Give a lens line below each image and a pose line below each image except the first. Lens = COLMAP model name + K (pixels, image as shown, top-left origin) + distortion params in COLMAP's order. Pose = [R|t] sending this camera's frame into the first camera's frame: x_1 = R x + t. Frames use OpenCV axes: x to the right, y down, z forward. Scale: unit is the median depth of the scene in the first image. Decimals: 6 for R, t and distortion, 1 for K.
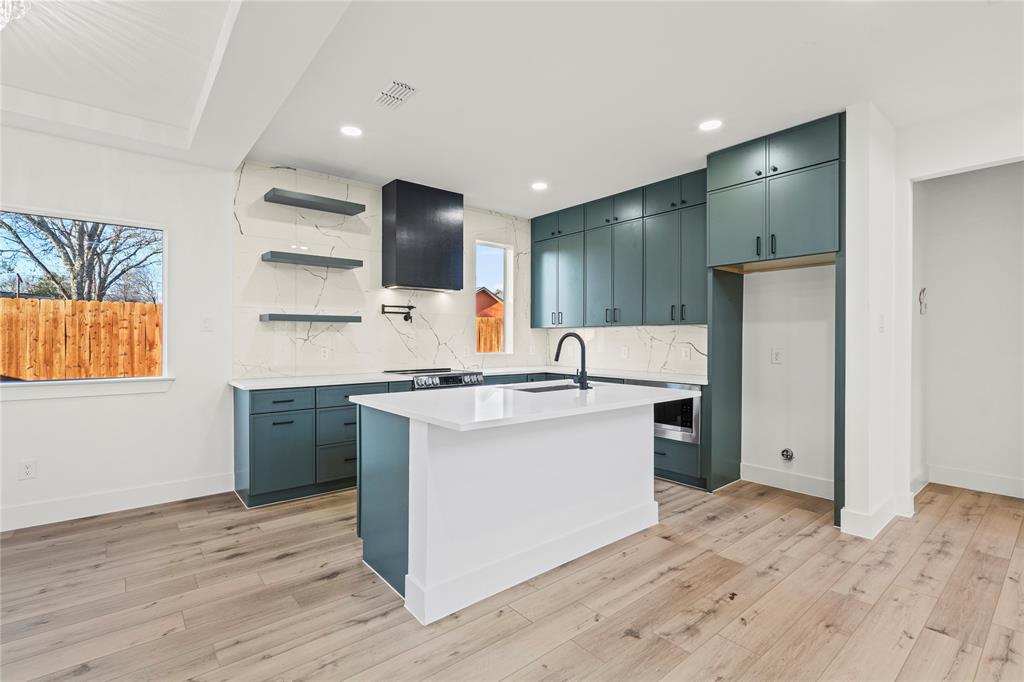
lens RADIAL K [[471.5, 0, 506.7], [0, 471.5, 339.2], [0, 0, 1]] dist [-0.002707, 0.001542]
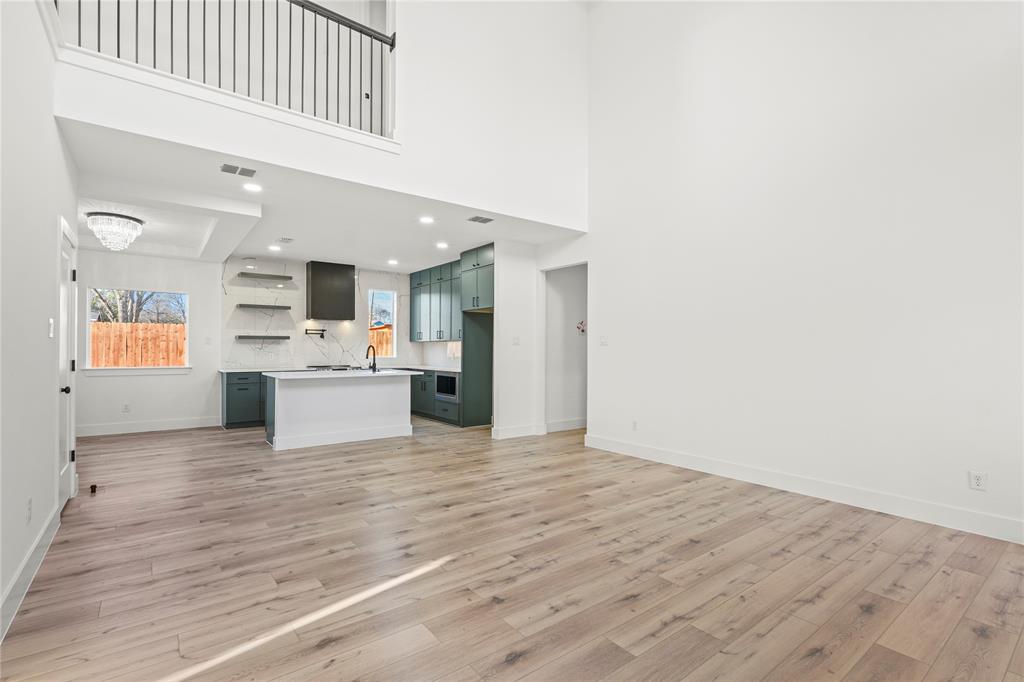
lens RADIAL K [[471.5, 0, 506.4], [0, 471.5, 346.7], [0, 0, 1]] dist [-0.002707, 0.001542]
pose [[0.999154, 0.000529, -0.041125, 0.629280], [-0.000712, 0.999990, -0.004433, 0.000904], [0.041122, 0.004458, 0.999144, -0.835646]]
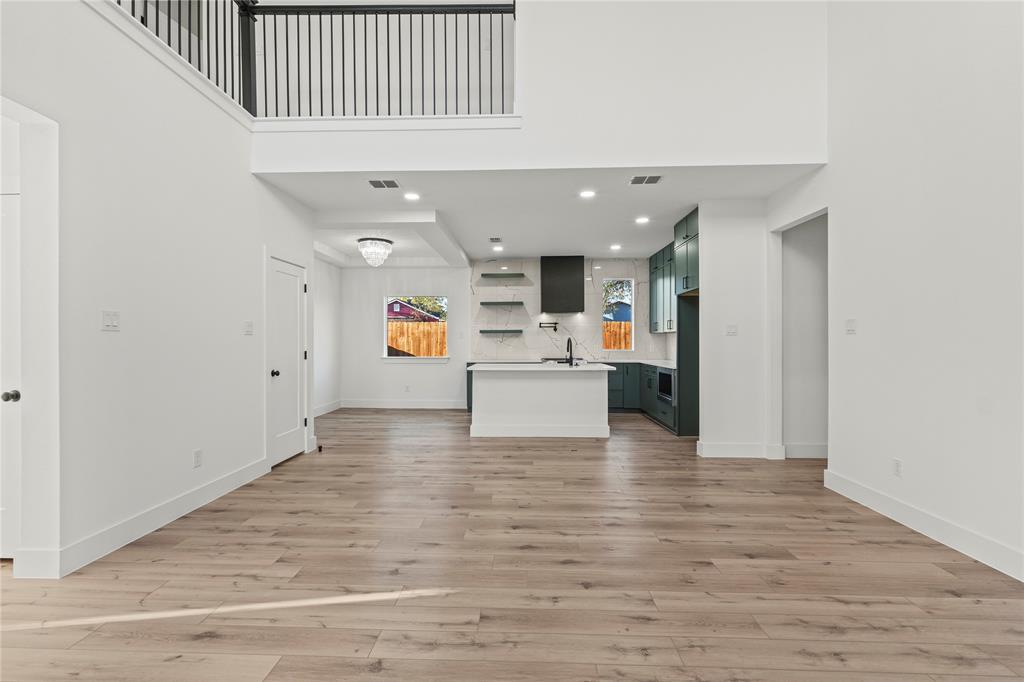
lens RADIAL K [[471.5, 0, 507.6], [0, 471.5, 340.8], [0, 0, 1]] dist [-0.002707, 0.001542]
pose [[0.745572, -0.004733, -0.666408, 0.970928], [0.004259, 0.999988, -0.002338, 0.001657], [0.666412, -0.001095, 0.745583, -0.521547]]
